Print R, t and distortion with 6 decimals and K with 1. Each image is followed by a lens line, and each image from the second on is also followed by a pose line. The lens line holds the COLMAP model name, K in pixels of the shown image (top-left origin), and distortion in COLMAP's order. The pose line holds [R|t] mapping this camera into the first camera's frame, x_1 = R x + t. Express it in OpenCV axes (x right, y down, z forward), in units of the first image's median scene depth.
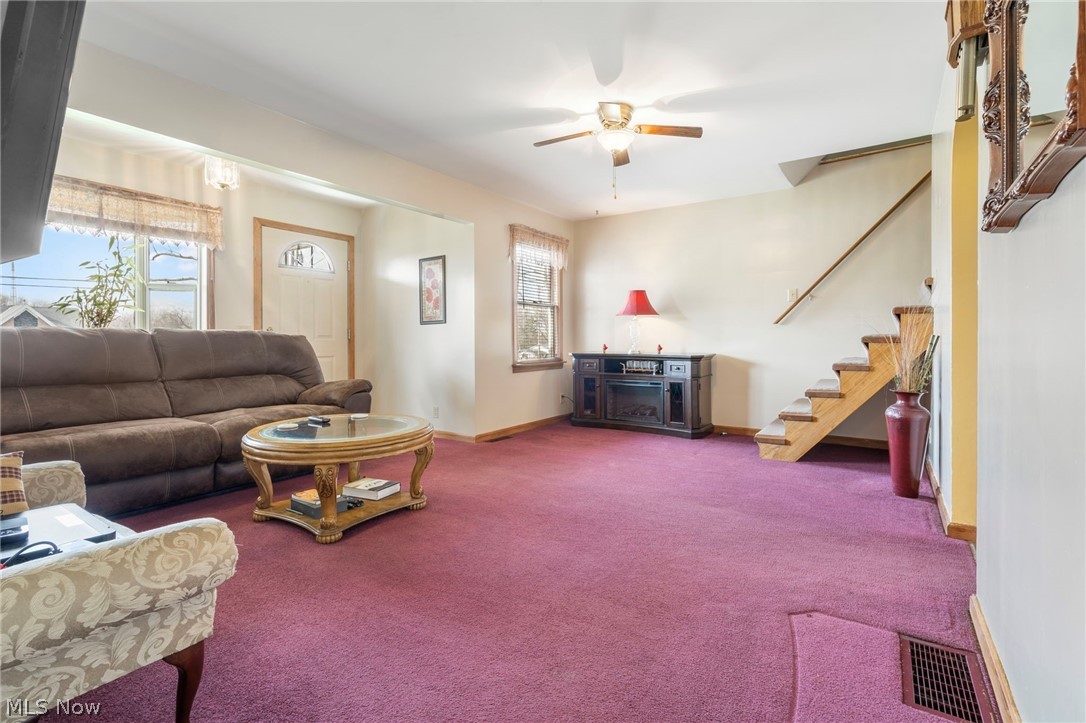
lens RADIAL K [[513.7, 0, 543.0], [0, 513.7, 341.3], [0, 0, 1]] dist [-0.000841, -0.000290]
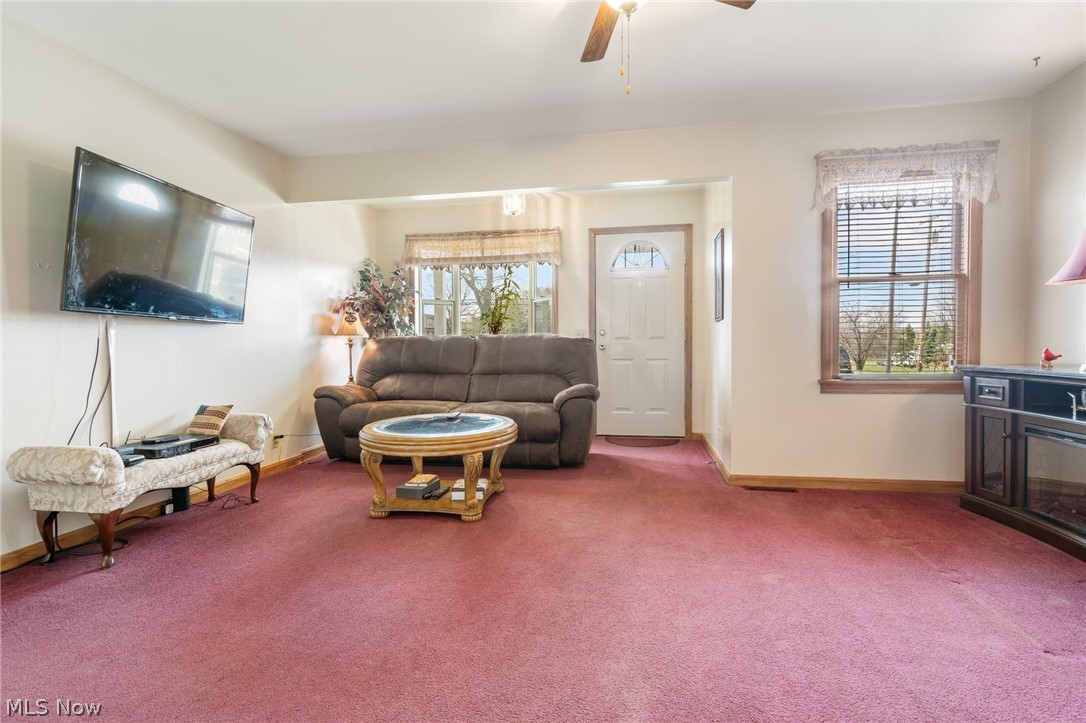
lens RADIAL K [[539.8, 0, 543.0], [0, 539.8, 361.5], [0, 0, 1]] dist [-0.002040, -0.000196]
pose [[0.381276, 0.031260, -0.923933, 0.454329], [0.006600, 0.999311, 0.036534, -0.004286], [0.924438, -0.020028, 0.380807, 0.467902]]
